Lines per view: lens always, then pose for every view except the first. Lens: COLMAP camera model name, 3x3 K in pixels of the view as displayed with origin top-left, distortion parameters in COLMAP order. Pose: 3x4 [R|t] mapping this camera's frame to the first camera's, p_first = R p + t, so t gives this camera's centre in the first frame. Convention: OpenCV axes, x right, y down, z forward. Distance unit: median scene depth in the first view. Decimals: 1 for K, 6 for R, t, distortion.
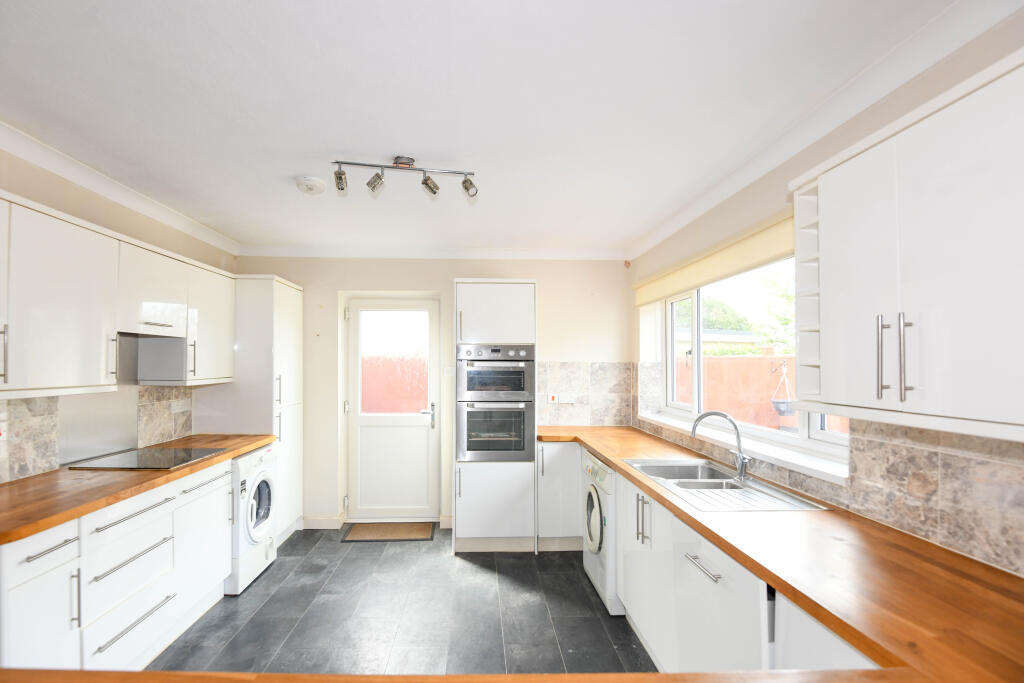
lens RADIAL K [[501.6, 0, 472.1], [0, 501.6, 353.3], [0, 0, 1]] dist [-0.011964, -0.005527]
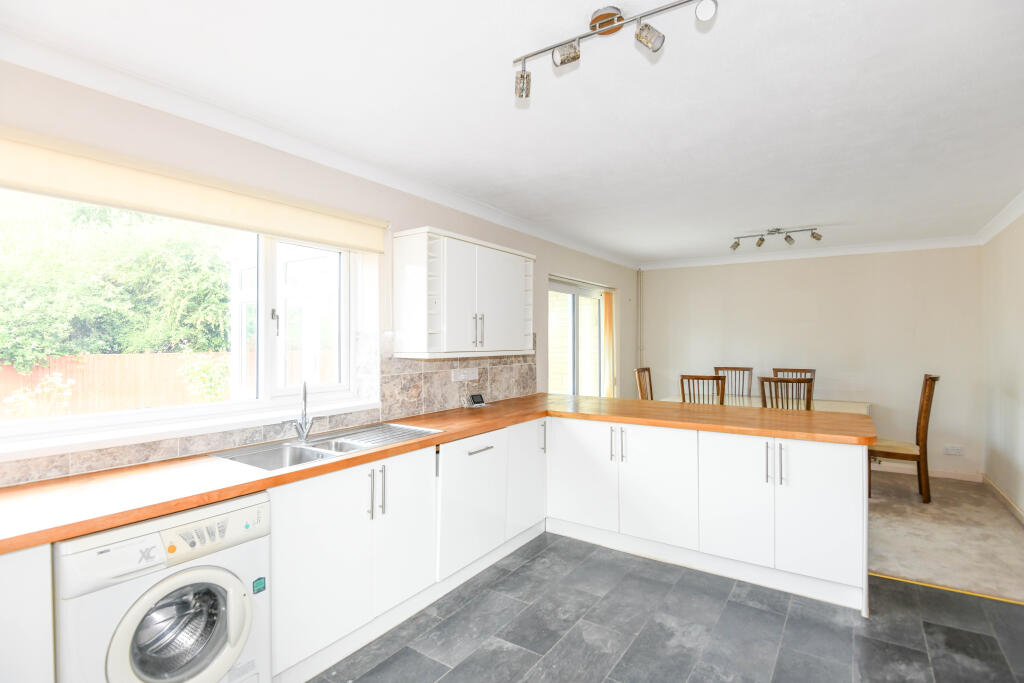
lens RADIAL K [[501.6, 0, 513.5], [0, 501.6, 334.5], [0, 0, 1]] dist [-0.011964, -0.005527]
pose [[-0.827791, 0.003153, 0.561028, -0.293887], [-0.014248, 0.999544, -0.026640, 0.037159], [-0.560856, -0.030046, -0.827368, 1.176384]]
